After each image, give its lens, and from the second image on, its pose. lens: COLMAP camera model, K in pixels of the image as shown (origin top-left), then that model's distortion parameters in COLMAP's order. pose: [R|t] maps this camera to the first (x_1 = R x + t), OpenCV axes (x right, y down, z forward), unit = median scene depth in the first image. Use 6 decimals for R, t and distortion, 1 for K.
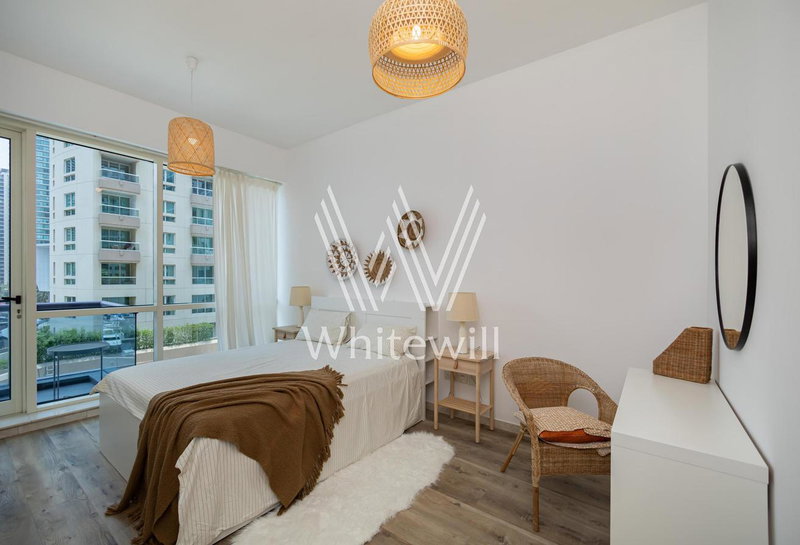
lens RADIAL K [[348.0, 0, 412.9], [0, 348.0, 275.7], [0, 0, 1]] dist [-0.006976, 0.000508]
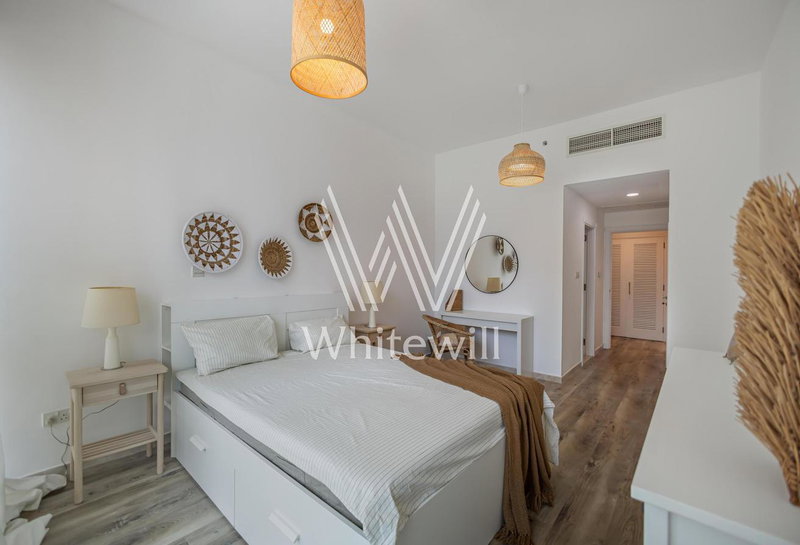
lens RADIAL K [[348.0, 0, 412.9], [0, 348.0, 275.7], [0, 0, 1]] dist [-0.006976, 0.000508]
pose [[0.050144, -0.004484, 0.998732, -1.167128], [0.008414, 0.999956, 0.004067, 0.023635], [-0.998707, 0.008200, 0.050180, 0.805559]]
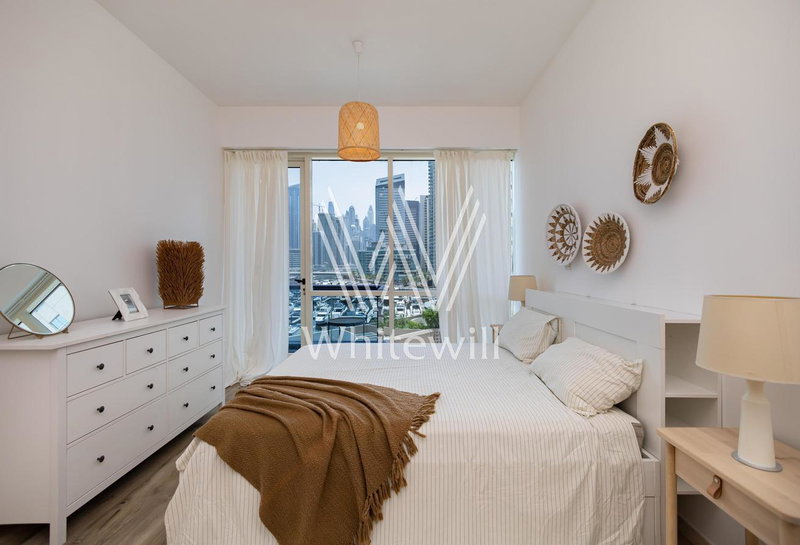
lens RADIAL K [[352.3, 0, 402.0], [0, 352.3, 264.9], [0, 0, 1]] dist [-0.001003, 0.000038]
pose [[0.569261, -0.010676, -0.822087, 0.240533], [0.009485, 0.999934, -0.006417, 0.015130], [0.822102, -0.004144, 0.569325, 0.499951]]
